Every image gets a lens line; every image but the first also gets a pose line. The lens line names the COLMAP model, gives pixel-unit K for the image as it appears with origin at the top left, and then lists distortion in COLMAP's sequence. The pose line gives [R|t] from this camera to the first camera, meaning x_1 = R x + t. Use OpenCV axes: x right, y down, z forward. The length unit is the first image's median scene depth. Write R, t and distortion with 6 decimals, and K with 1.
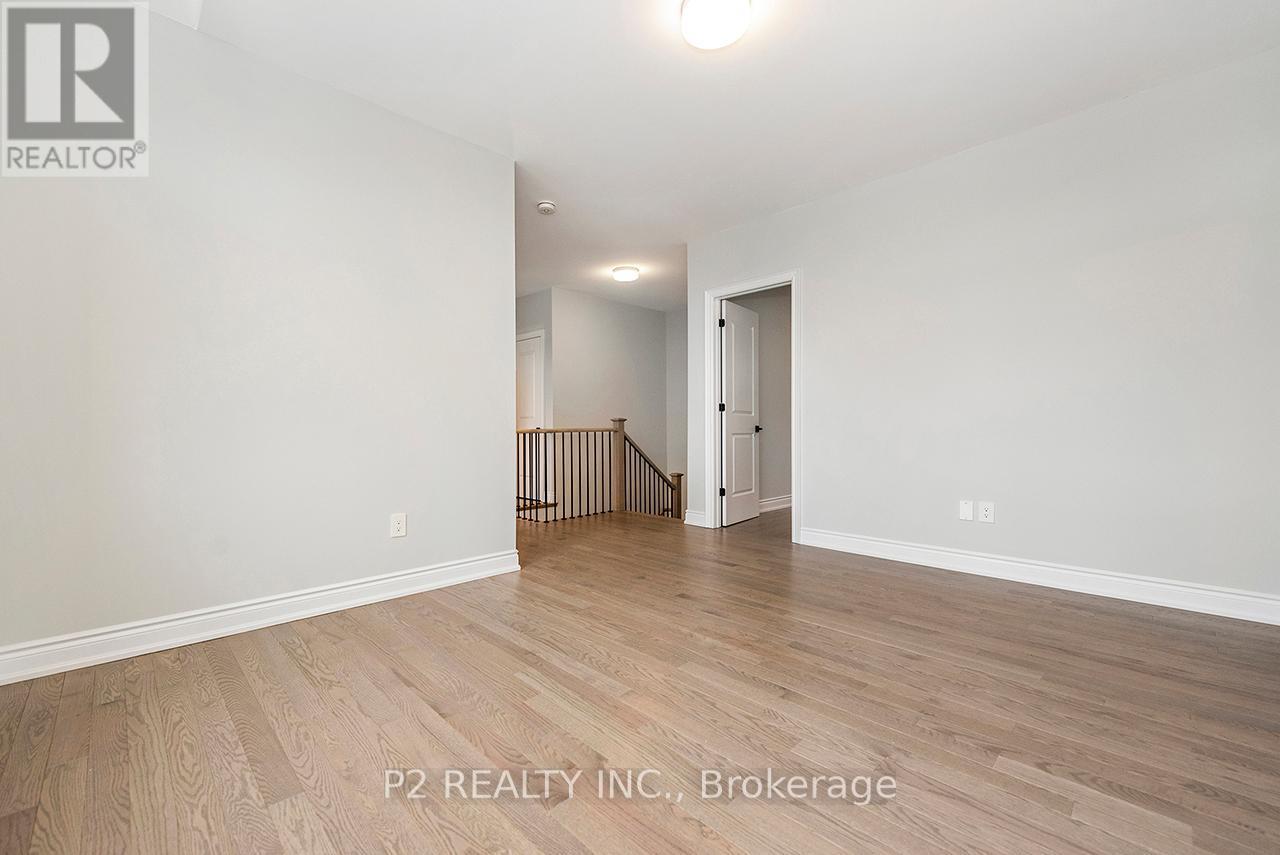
lens RADIAL K [[499.1, 0, 623.7], [0, 499.1, 424.7], [0, 0, 1]] dist [-0.000255, -0.000070]
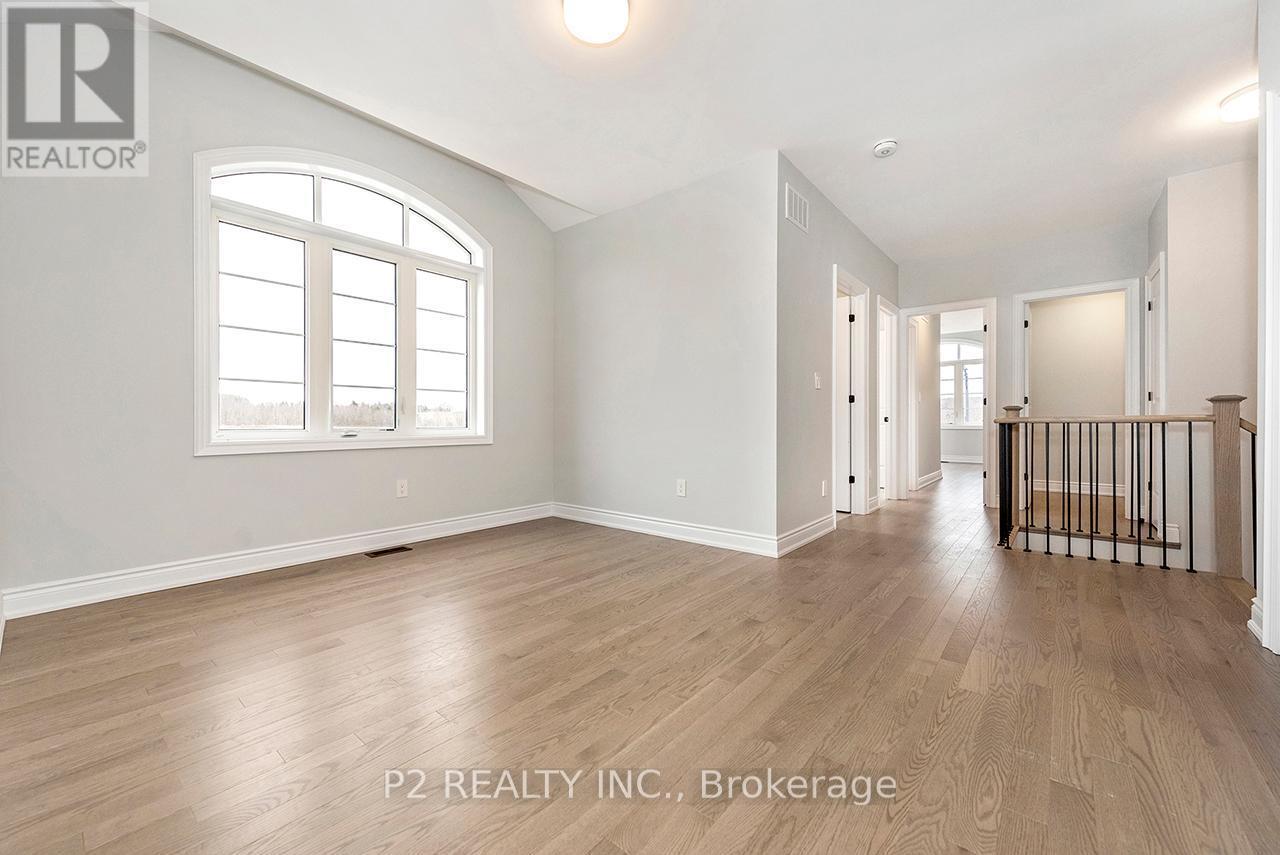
lens RADIAL K [[531.8, 0, 641.0], [0, 531.8, 418.5], [0, 0, 1]] dist [0.002828, -0.000239]
pose [[0.105032, 0.000917, -0.994468, 1.028499], [0.009185, 0.999956, 0.001892, 0.012808], [0.994426, -0.009333, 0.105019, 0.793686]]
